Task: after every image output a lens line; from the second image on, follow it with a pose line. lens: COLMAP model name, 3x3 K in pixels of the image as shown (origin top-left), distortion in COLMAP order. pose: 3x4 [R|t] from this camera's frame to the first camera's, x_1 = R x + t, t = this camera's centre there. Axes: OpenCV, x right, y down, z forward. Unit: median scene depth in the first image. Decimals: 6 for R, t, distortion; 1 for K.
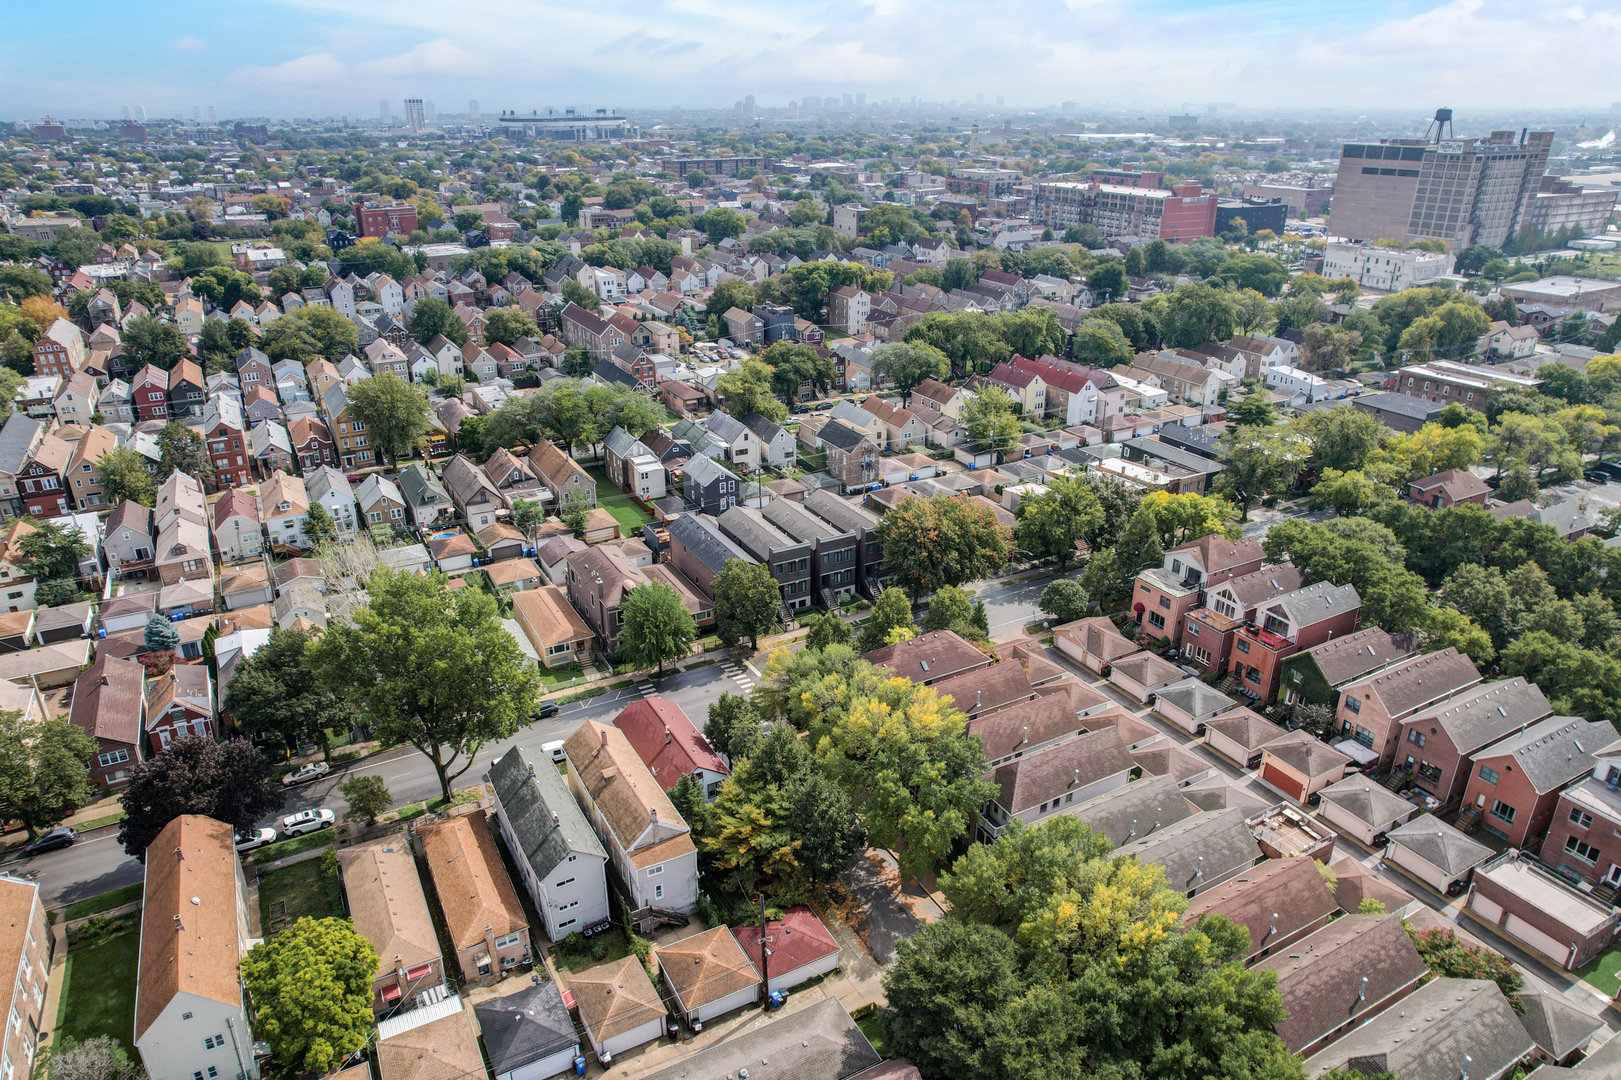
lens RADIAL K [[1032.0, 0, 810.5], [0, 1032.0, 540.0], [0, 0, 1]] dist [-0.084043, 0.068435]
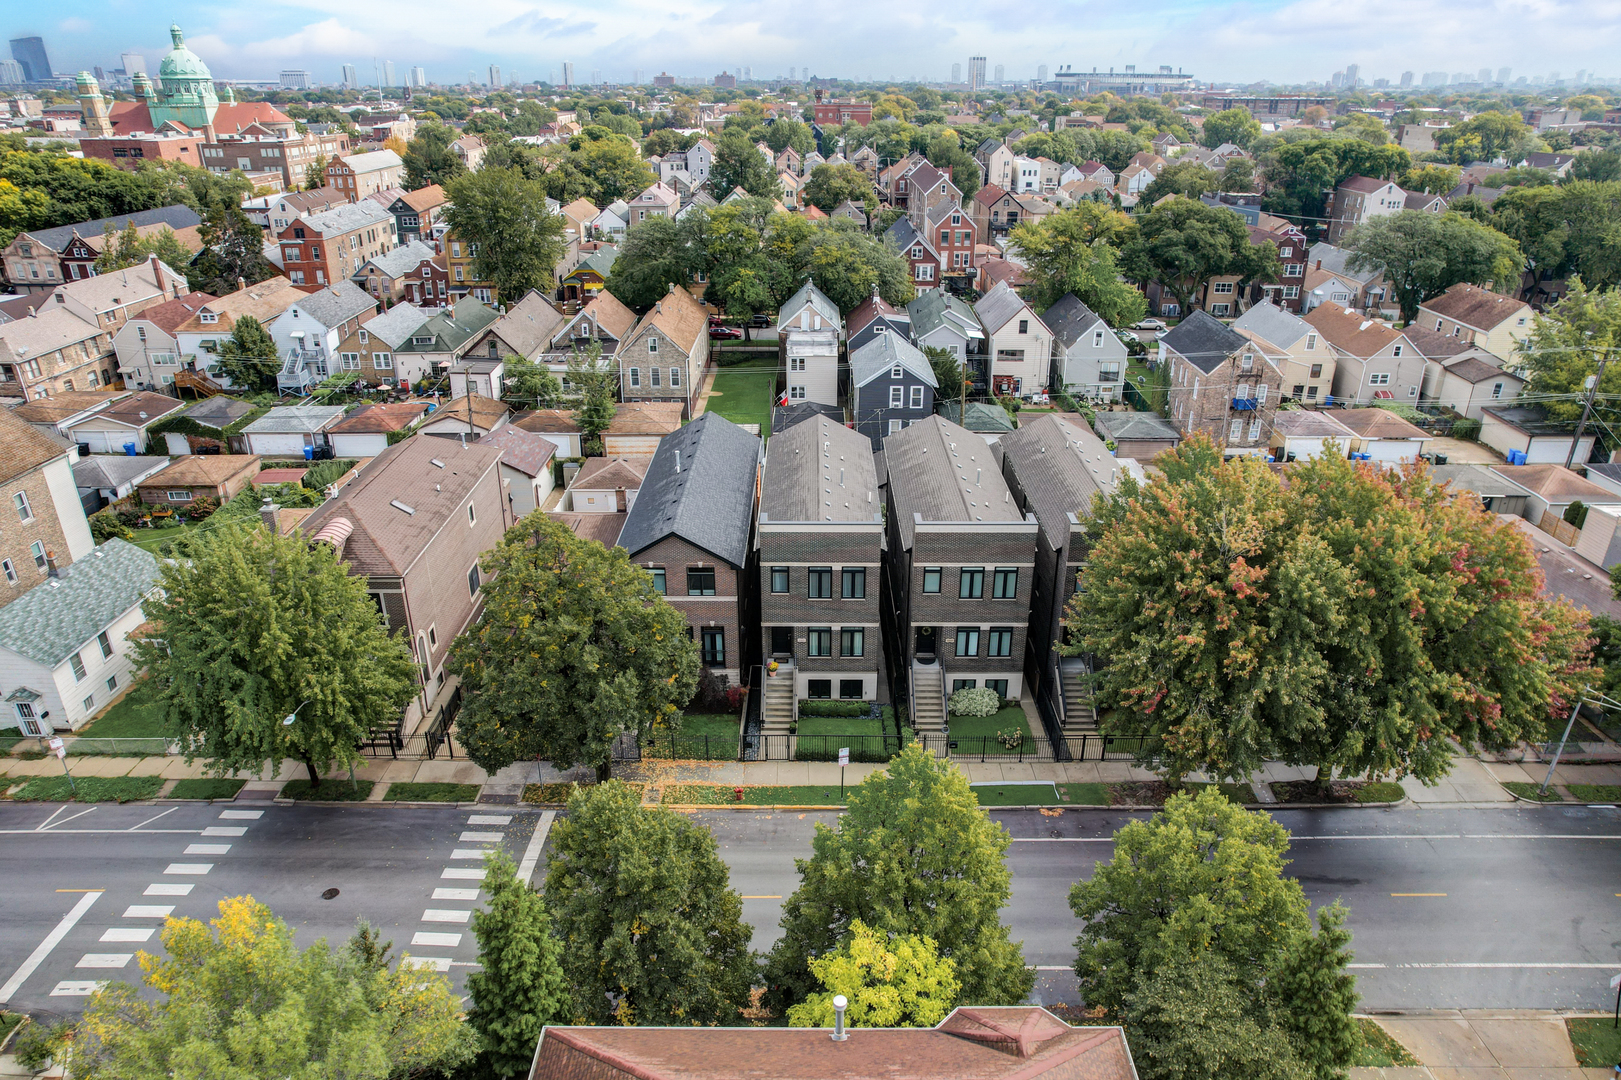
lens RADIAL K [[1032.0, 0, 810.5], [0, 1032.0, 540.0], [0, 0, 1]] dist [-0.084043, 0.068435]
pose [[0.869908, 0.199421, -0.451100, 0.094534], [-0.191960, 0.979392, 0.062790, -0.006762], [0.454325, 0.031972, 0.890262, 0.480914]]
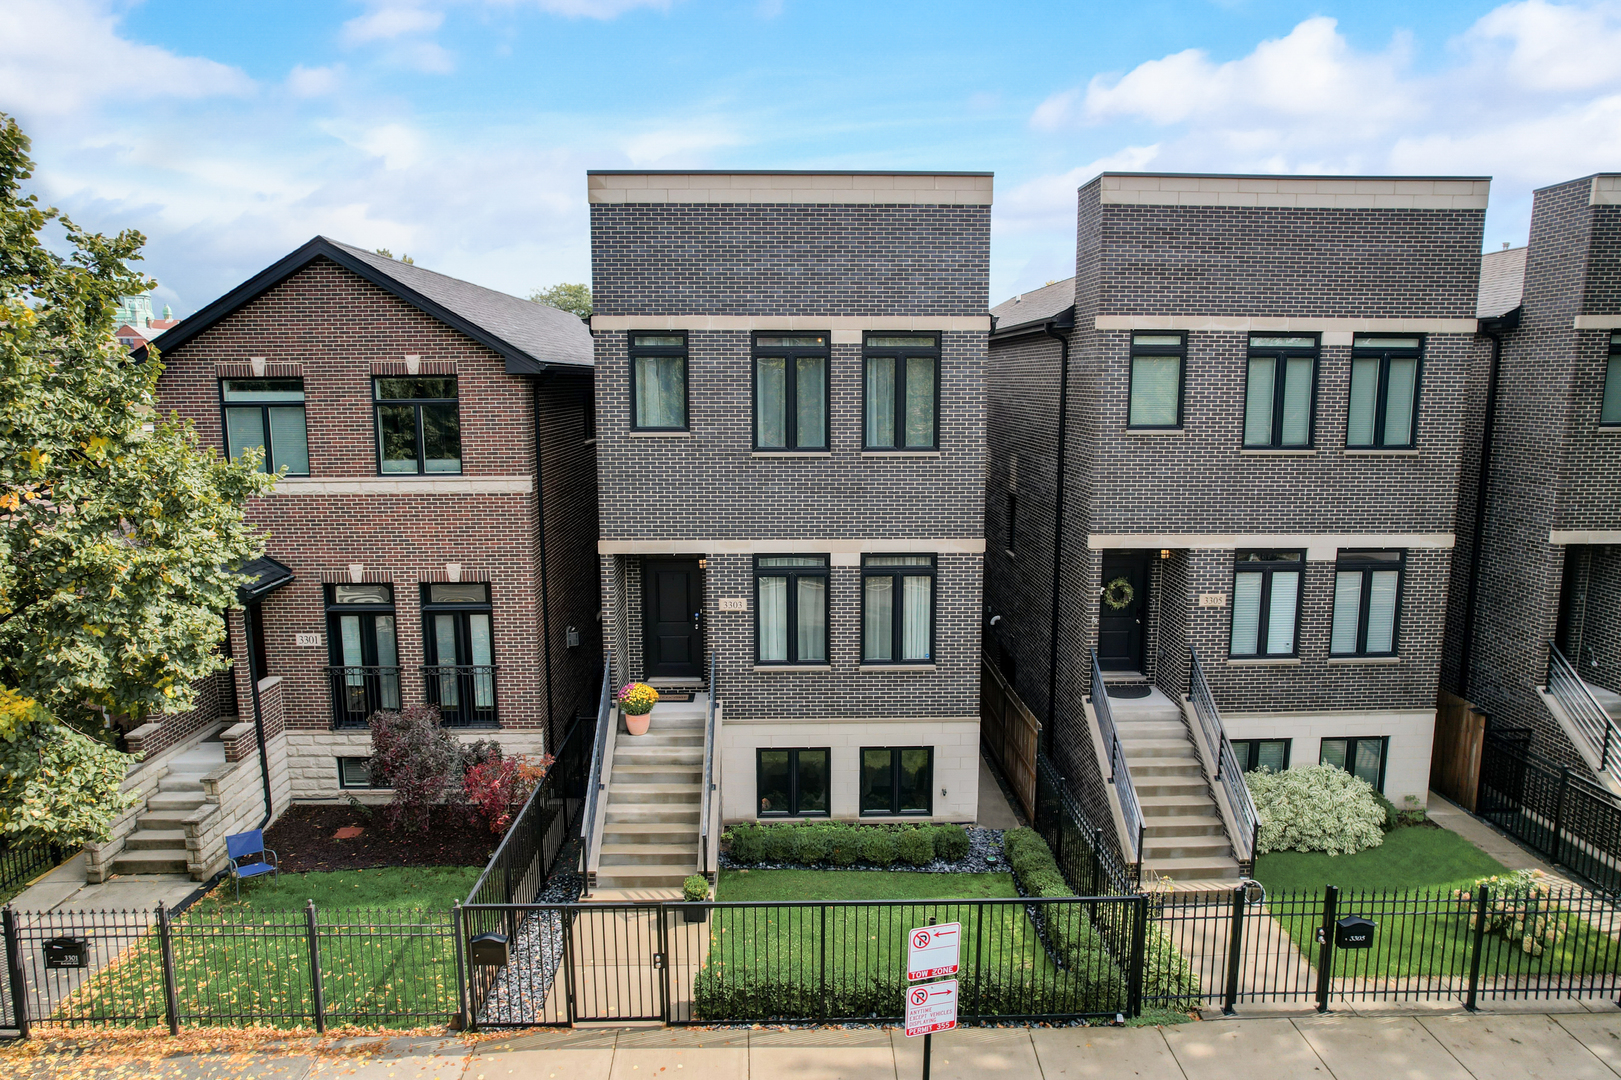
lens RADIAL K [[1032.0, 0, 810.5], [0, 1032.0, 540.0], [0, 0, 1]] dist [-0.084043, 0.068435]
pose [[0.885919, 0.069720, -0.458571, 0.023573], [-0.178787, 0.963573, -0.198902, 0.043114], [0.427999, 0.258197, 0.866113, 0.640358]]
